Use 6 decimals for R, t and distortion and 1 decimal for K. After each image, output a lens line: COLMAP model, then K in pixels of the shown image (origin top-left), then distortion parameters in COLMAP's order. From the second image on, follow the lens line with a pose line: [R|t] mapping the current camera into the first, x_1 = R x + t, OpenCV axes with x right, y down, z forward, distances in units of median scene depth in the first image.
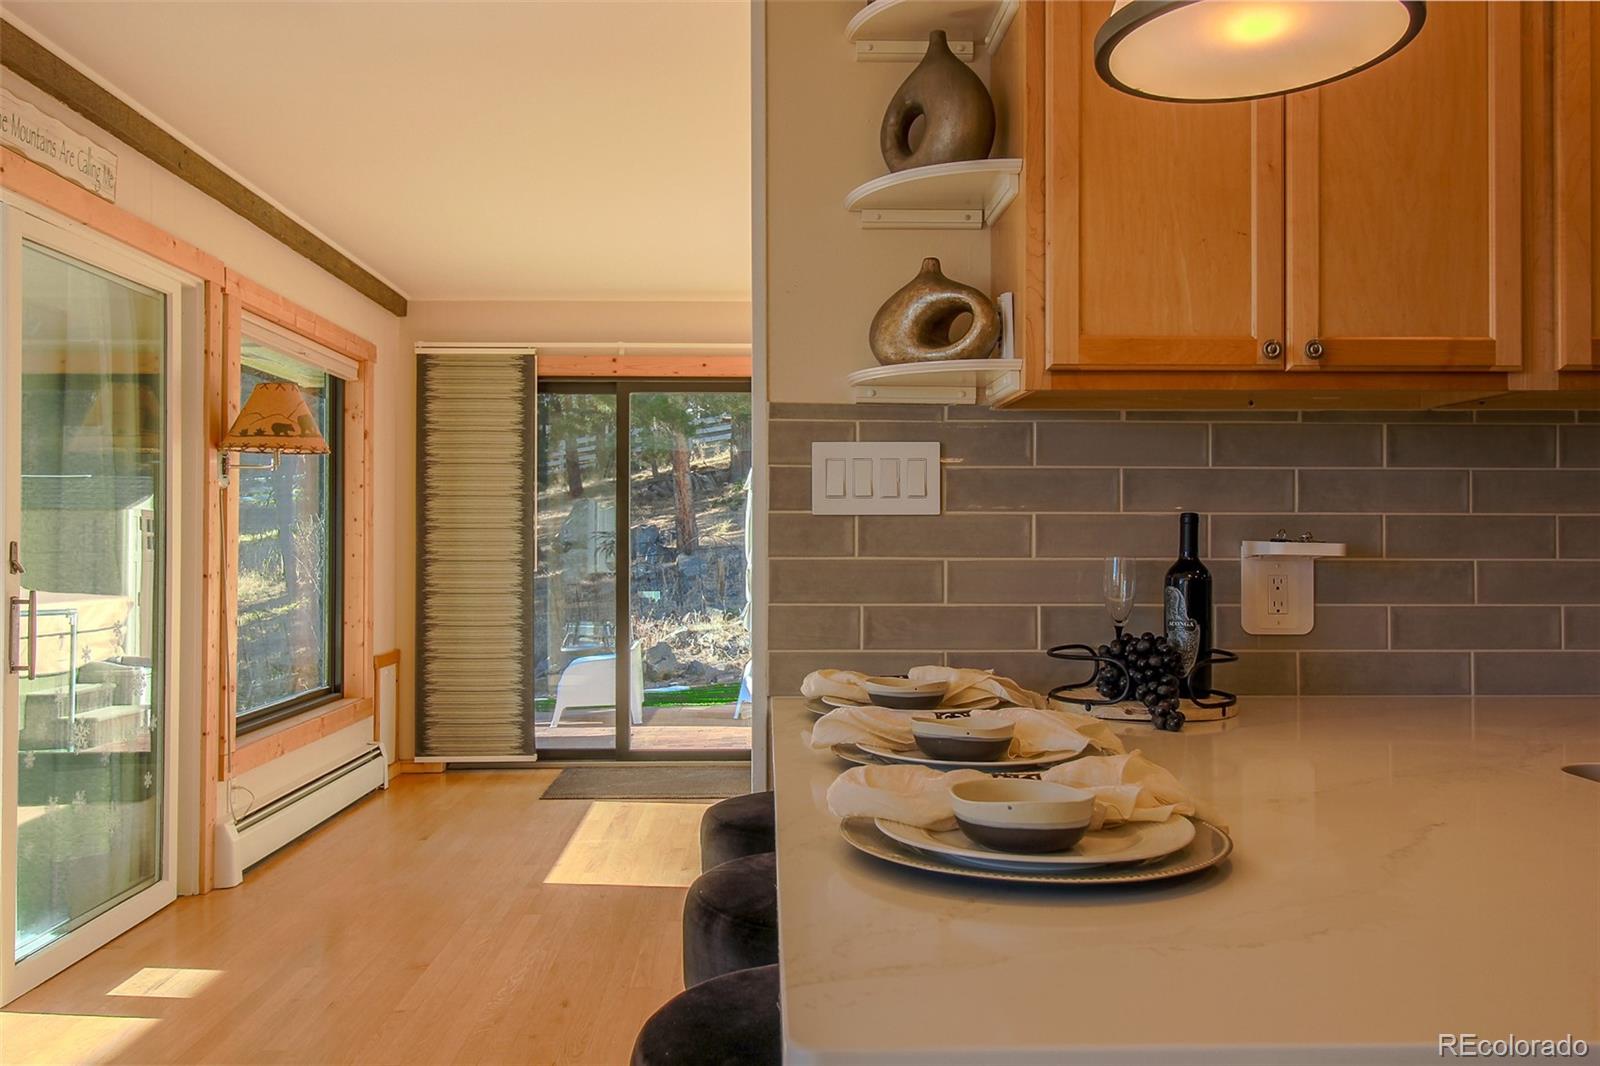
lens RADIAL K [[1272.0, 0, 803.7], [0, 1272.0, 518.5], [0, 0, 1]] dist [0.012568, -0.003859]
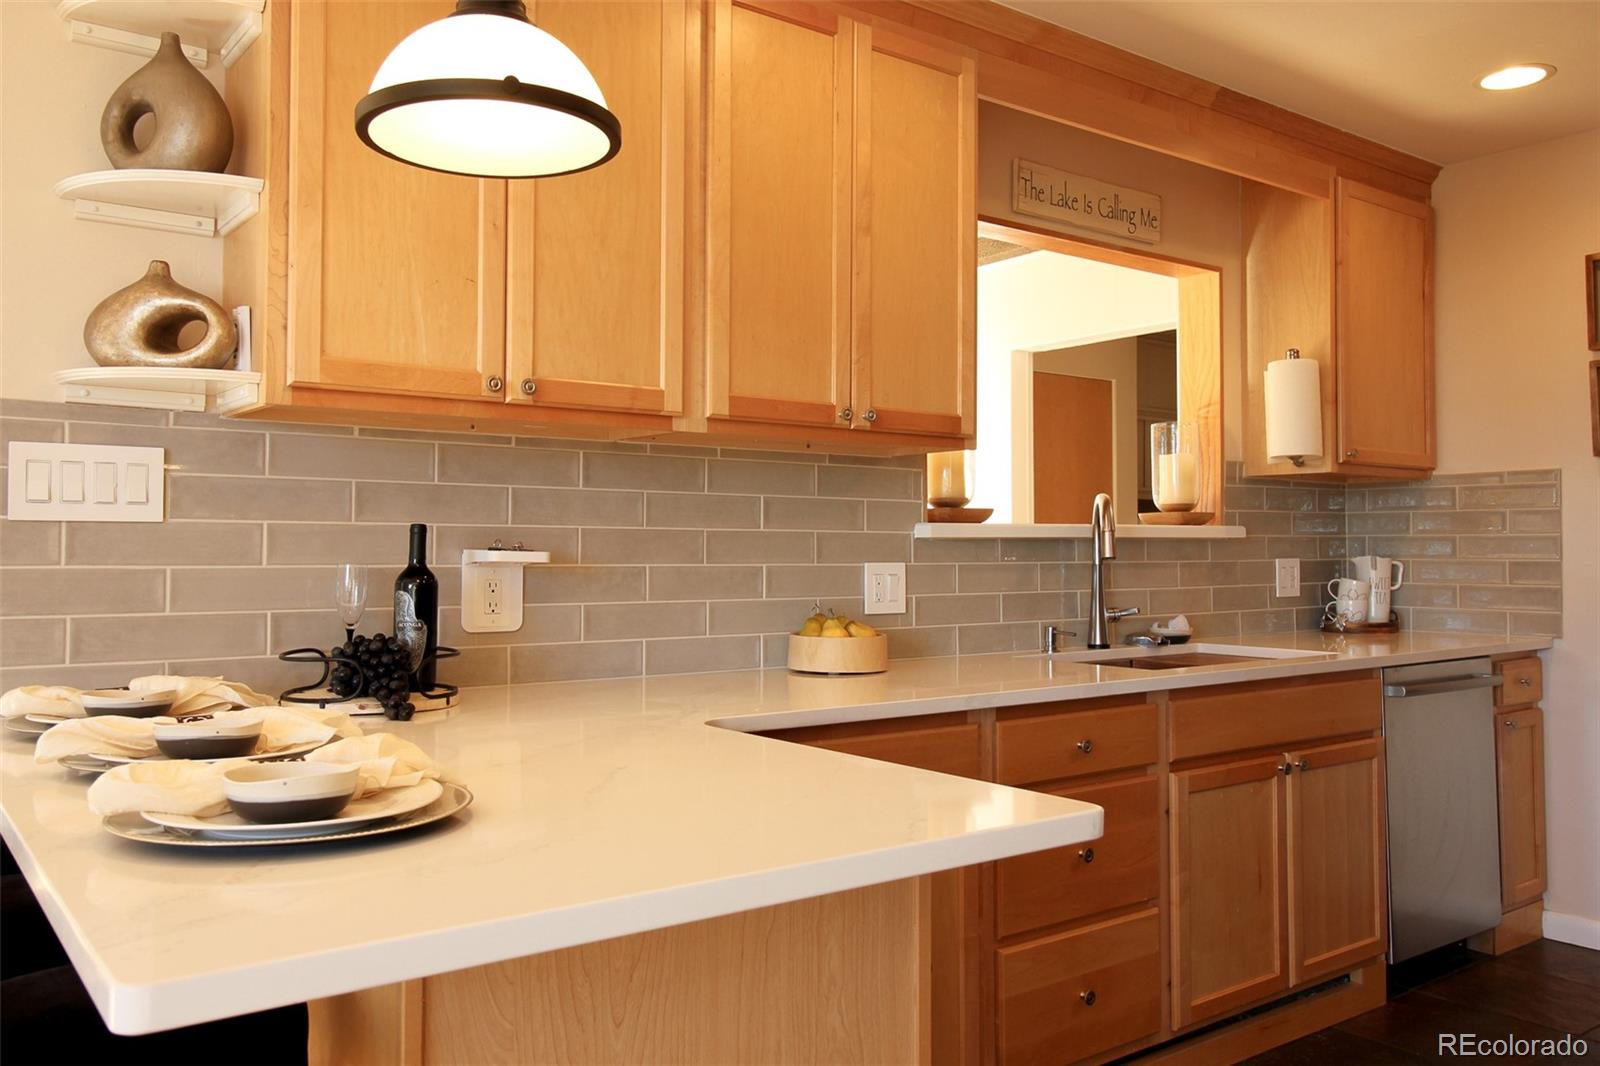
lens RADIAL K [[1272.0, 0, 803.7], [0, 1272.0, 518.5], [0, 0, 1]] dist [0.012568, -0.003859]
pose [[0.820038, 0.016442, 0.572073, -0.055744], [-0.012686, 0.999864, -0.010554, -0.001775], [-0.572169, 0.001398, 0.820135, -0.098143]]
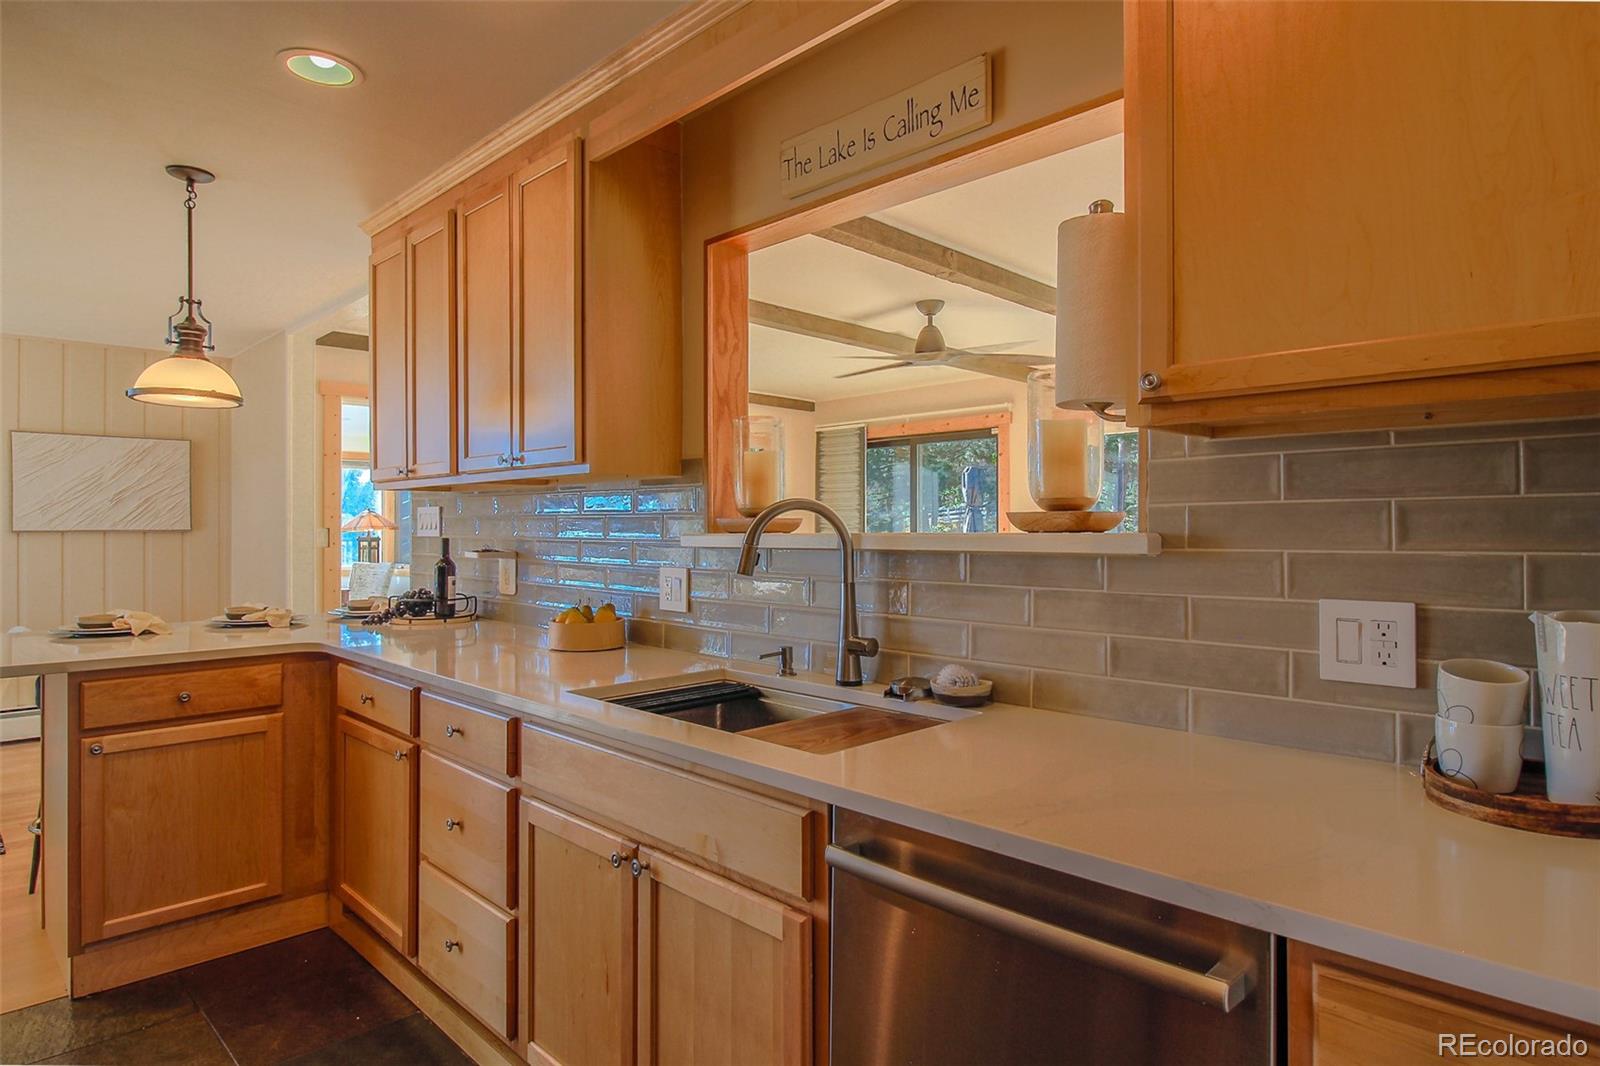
lens RADIAL K [[916.6, 0, 800.0], [0, 916.6, 533.0], [0, 0, 1]] dist [0.050677, 0.000173]
pose [[0.687222, 0.007038, -0.726413, 2.011048], [0.009177, 0.999789, 0.018369, -0.037547], [0.726389, -0.019290, 0.687013, 0.351971]]
